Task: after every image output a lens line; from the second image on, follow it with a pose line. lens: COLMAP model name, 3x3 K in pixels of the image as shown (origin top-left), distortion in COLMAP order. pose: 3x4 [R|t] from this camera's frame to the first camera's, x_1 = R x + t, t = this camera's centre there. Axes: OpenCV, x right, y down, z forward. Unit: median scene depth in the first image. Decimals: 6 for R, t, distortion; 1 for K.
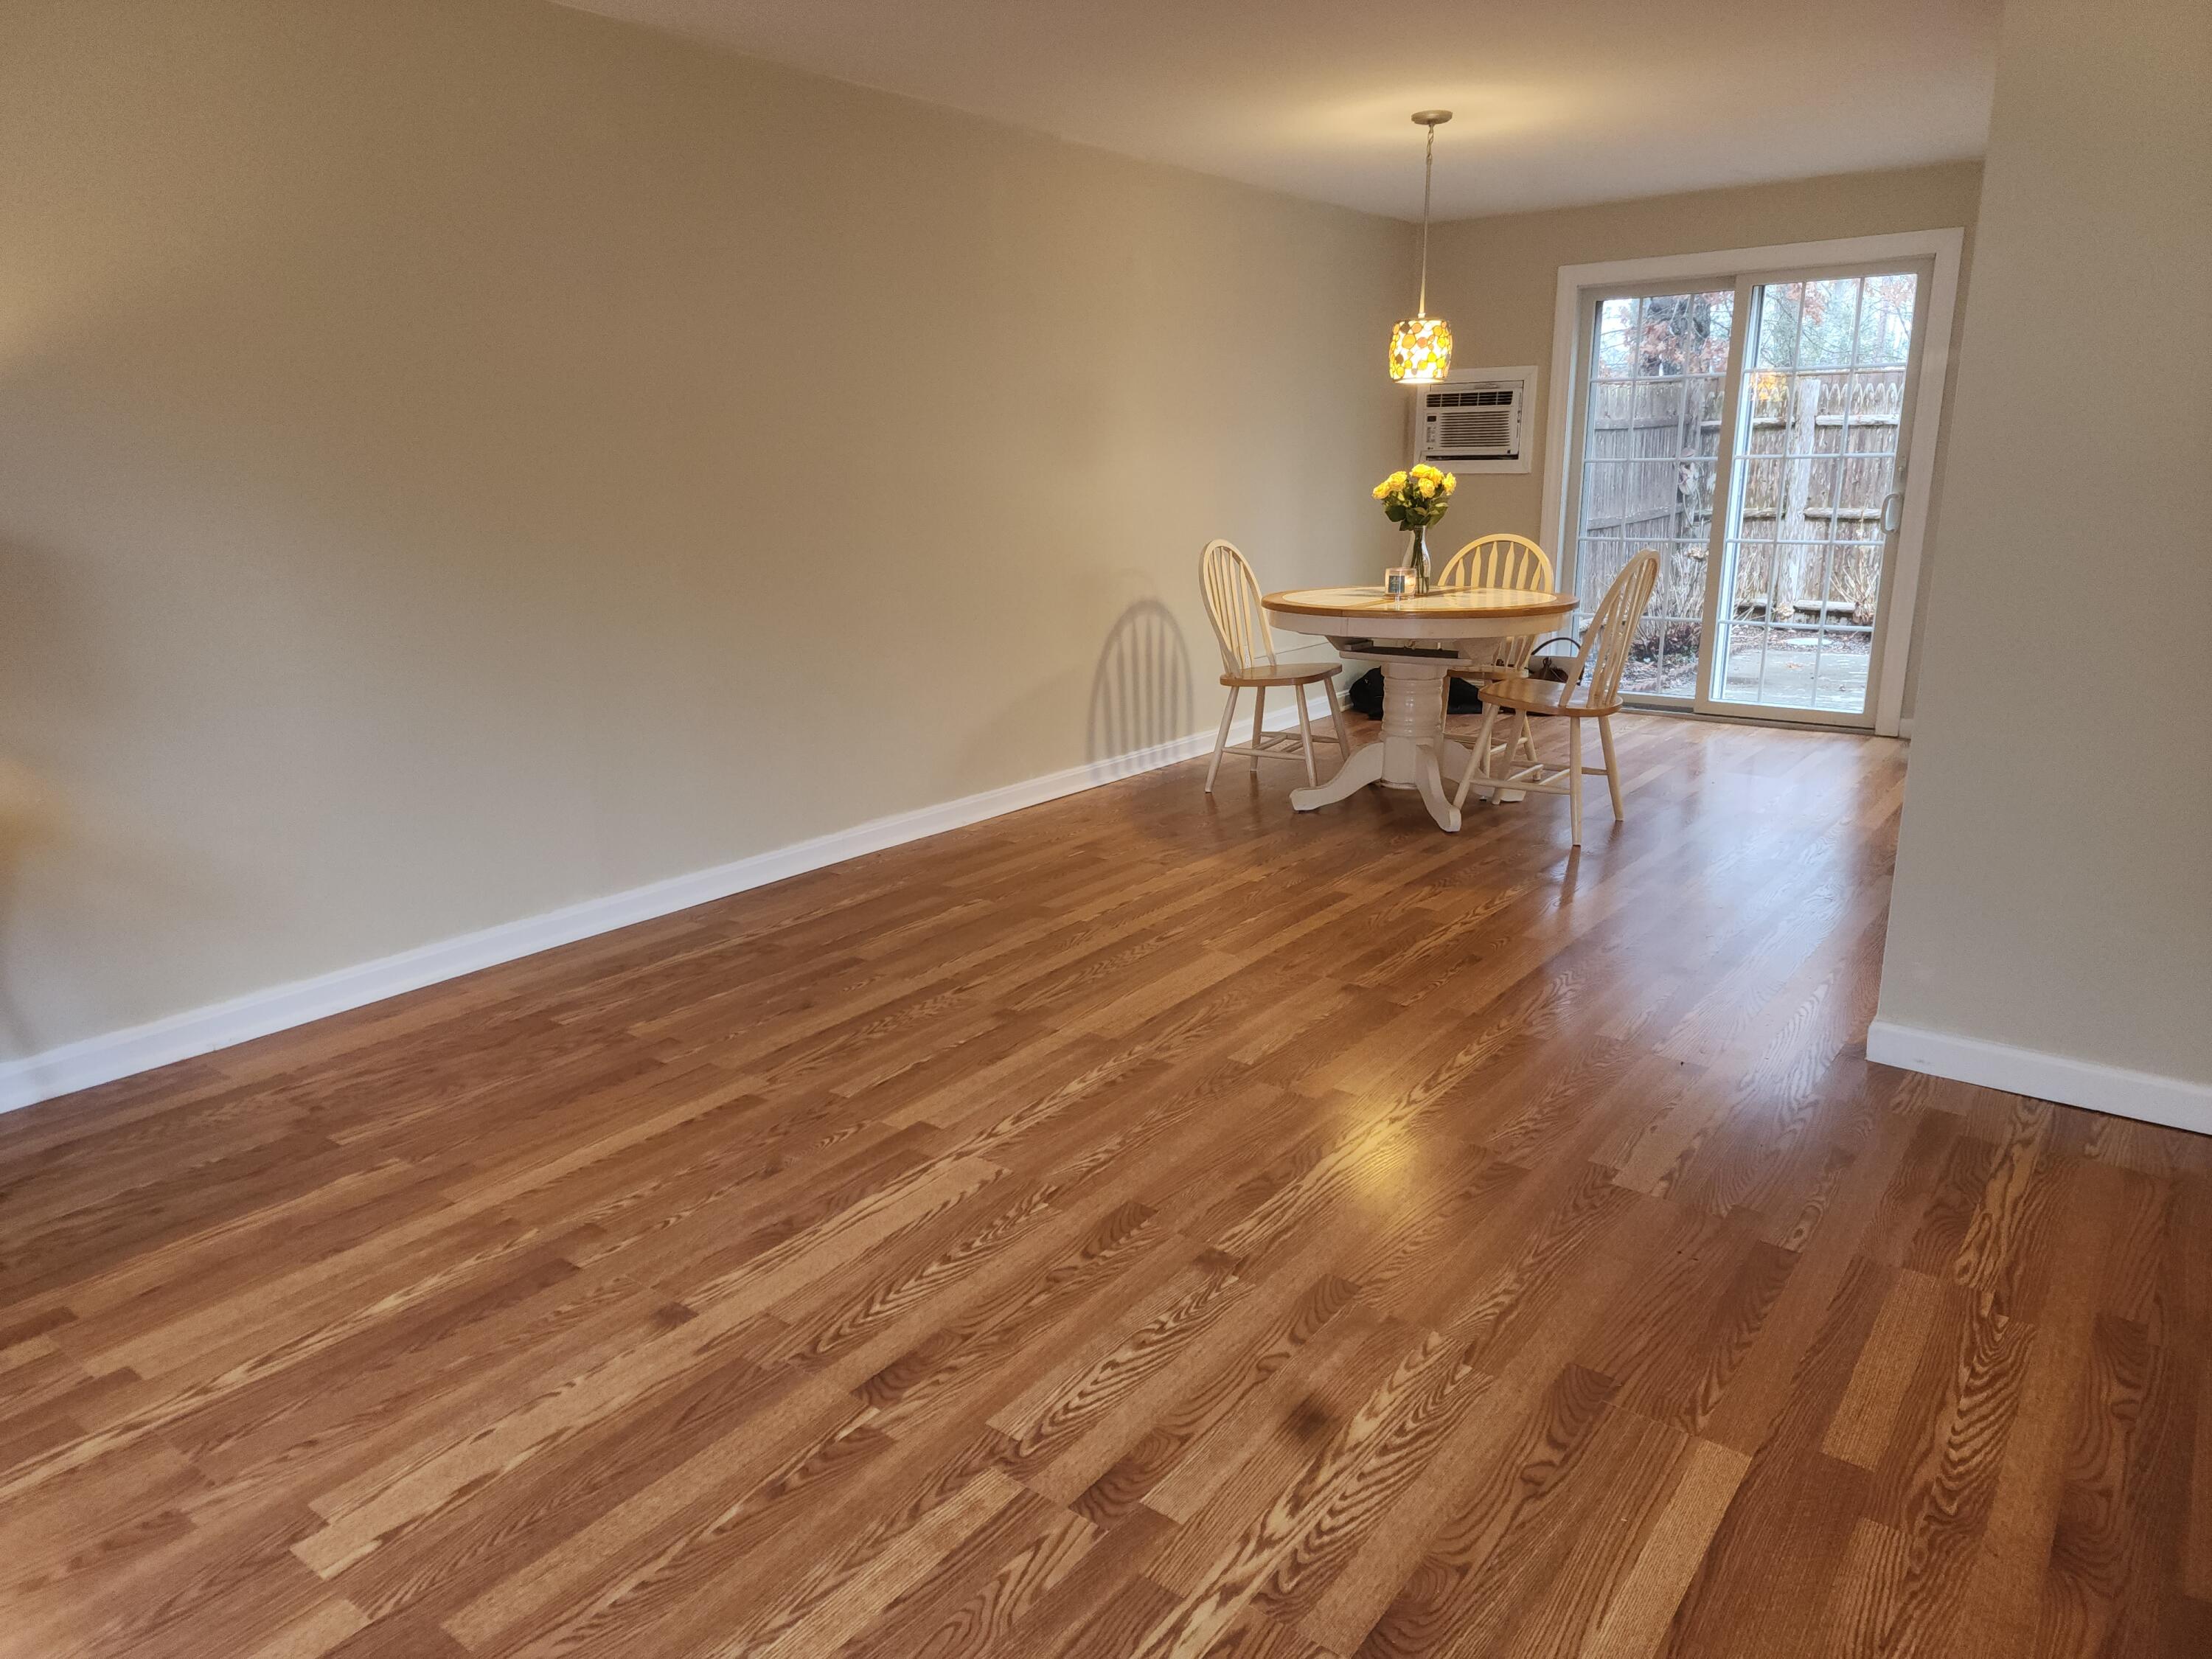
lens RADIAL K [[1462.4, 0, 1115.1], [0, 1462.4, 841.6], [0, 0, 1]] dist [0.075613, -0.066712]
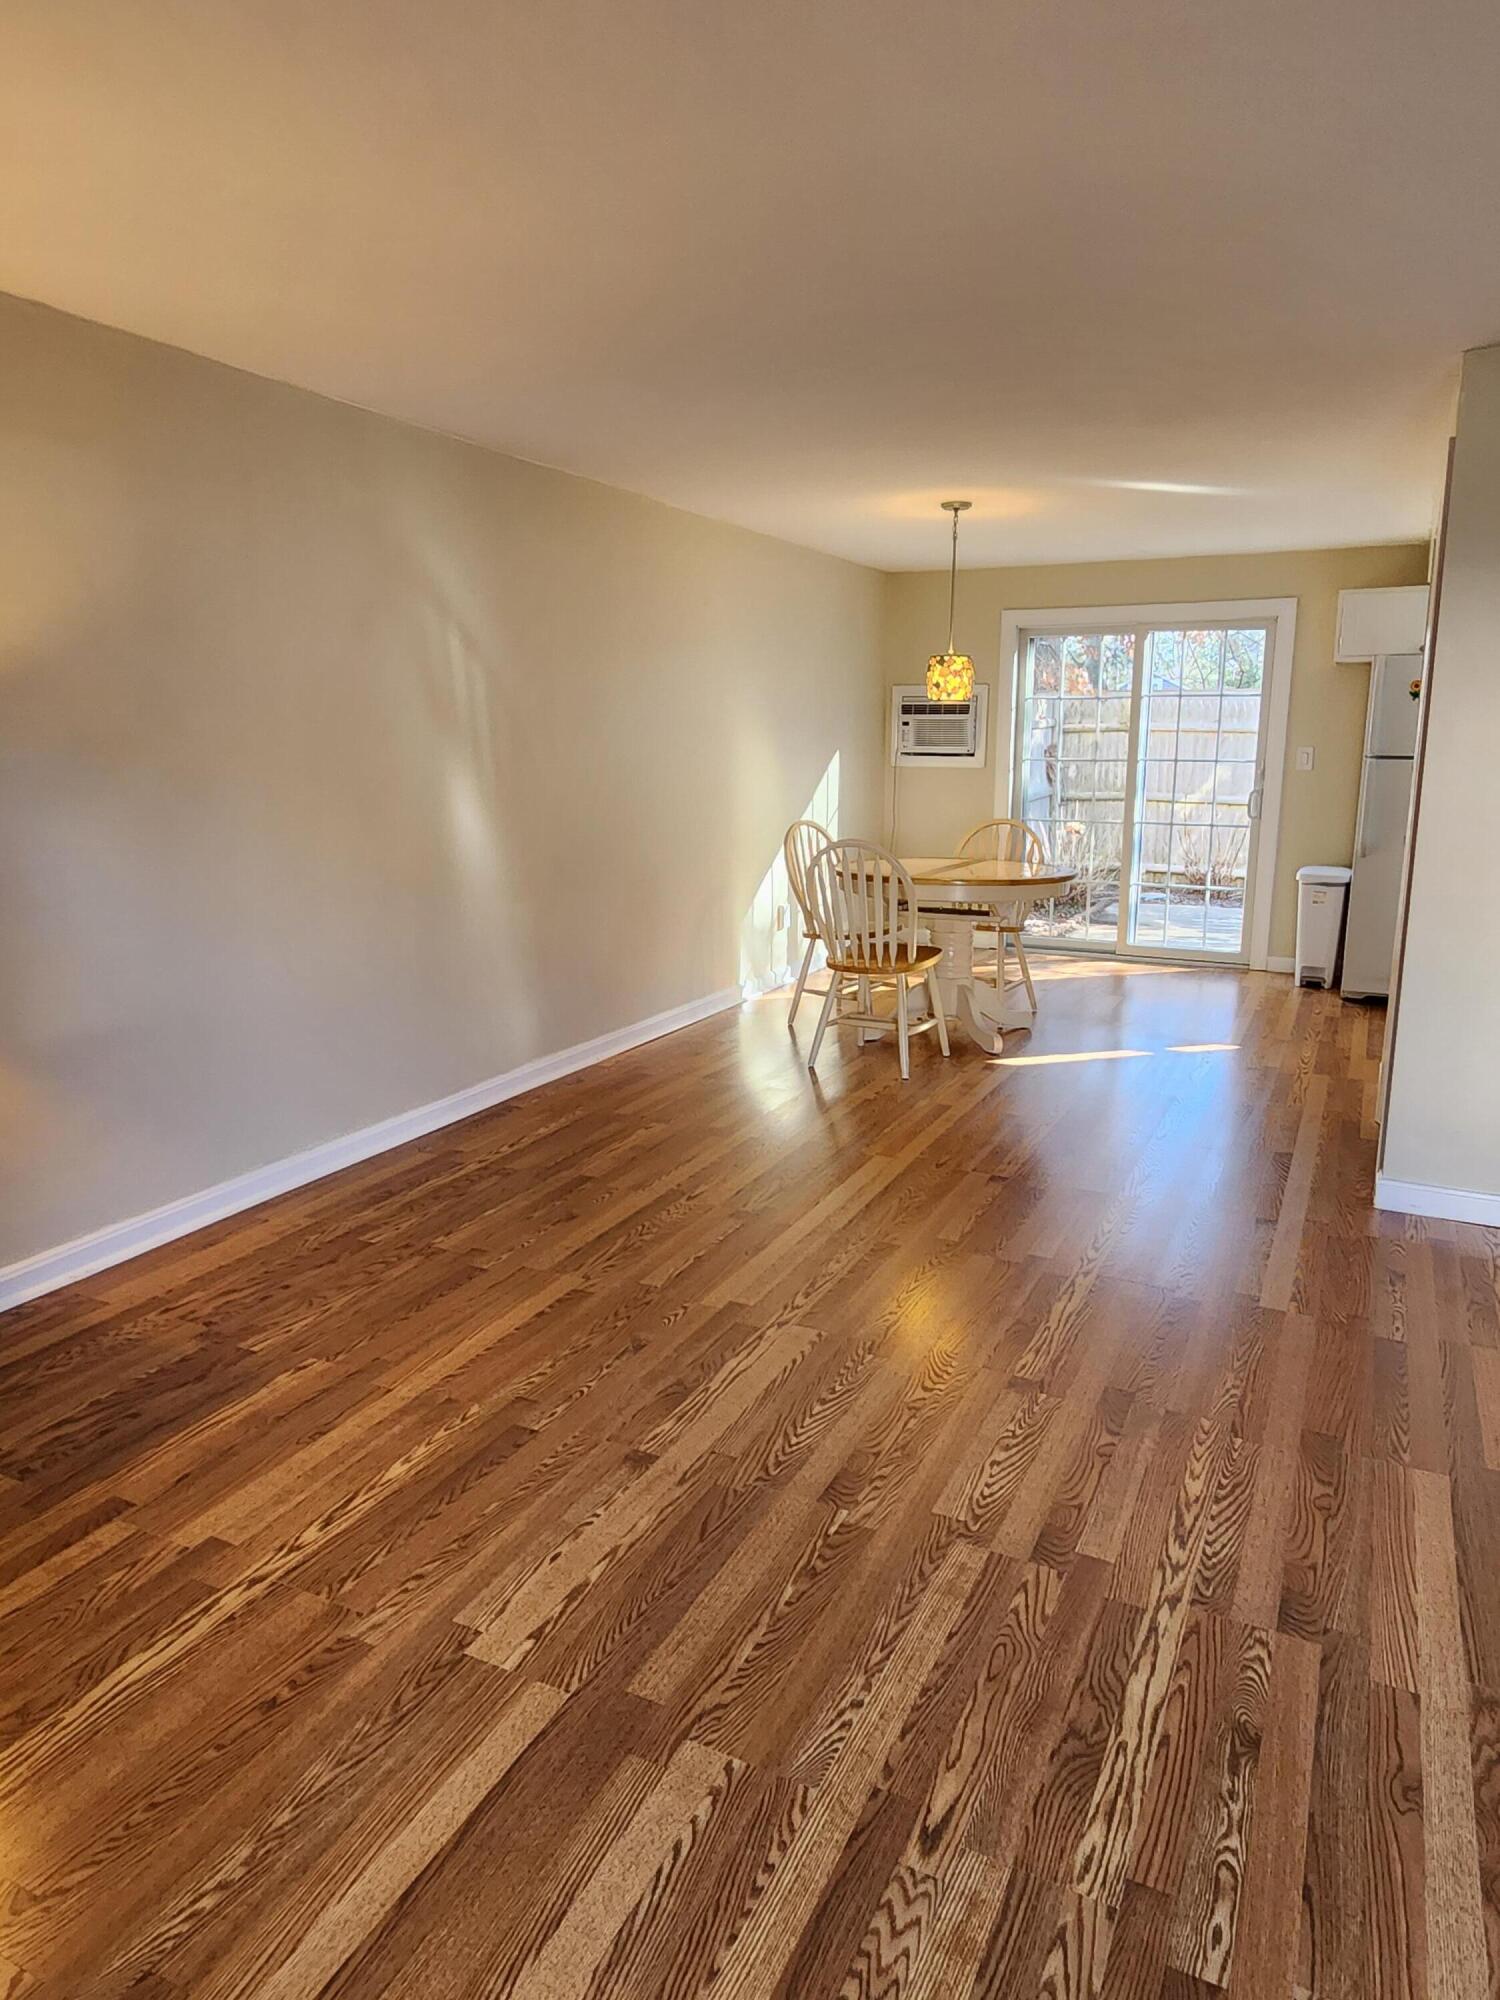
lens RADIAL K [[1298.0, 0, 740.7], [0, 1298.0, 1001.2], [0, 0, 1]] dist [-0.005251, 0.000275]
pose [[0.981783, -0.026177, 0.188195, -0.413248], [0.035930, 0.998172, -0.048600, -0.011366], [-0.186579, 0.054476, 0.980928, -0.118228]]
